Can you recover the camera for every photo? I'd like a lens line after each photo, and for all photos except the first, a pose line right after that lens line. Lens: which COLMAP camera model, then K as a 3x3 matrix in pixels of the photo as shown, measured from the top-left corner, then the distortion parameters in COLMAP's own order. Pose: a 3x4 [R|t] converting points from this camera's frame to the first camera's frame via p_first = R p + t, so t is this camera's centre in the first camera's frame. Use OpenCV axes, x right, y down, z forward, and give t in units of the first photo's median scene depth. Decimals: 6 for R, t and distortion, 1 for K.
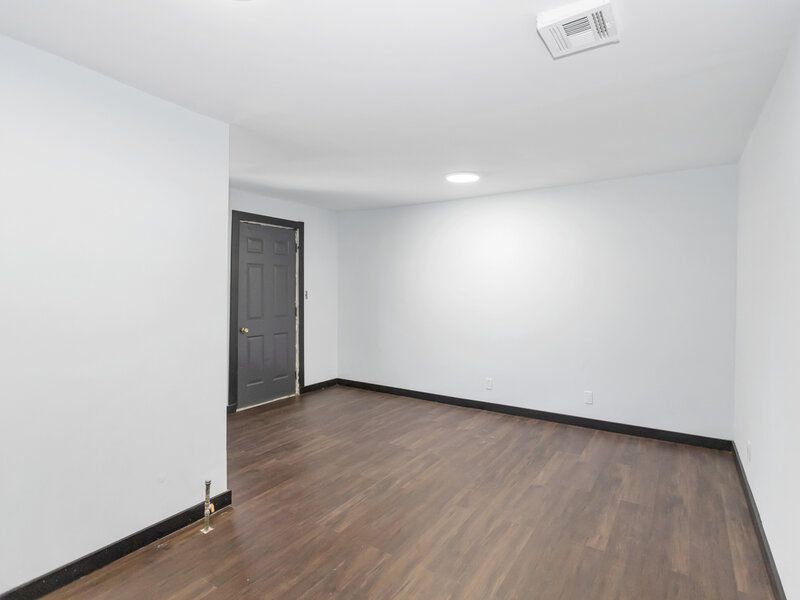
lens RADIAL K [[420.6, 0, 412.1], [0, 420.6, 295.1], [0, 0, 1]] dist [0.002772, 0.000063]
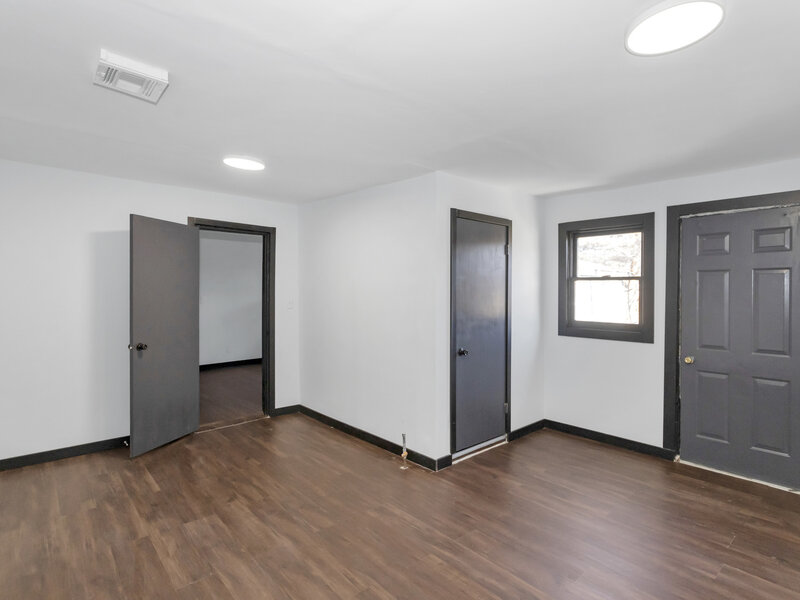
lens RADIAL K [[420.6, 0, 412.1], [0, 420.6, 295.1], [0, 0, 1]] dist [0.002772, 0.000063]
pose [[-0.262205, -0.010459, -0.964956, 0.815118], [-0.029840, 0.999551, -0.002725, -0.026523], [0.964551, 0.028080, -0.262399, 1.259554]]
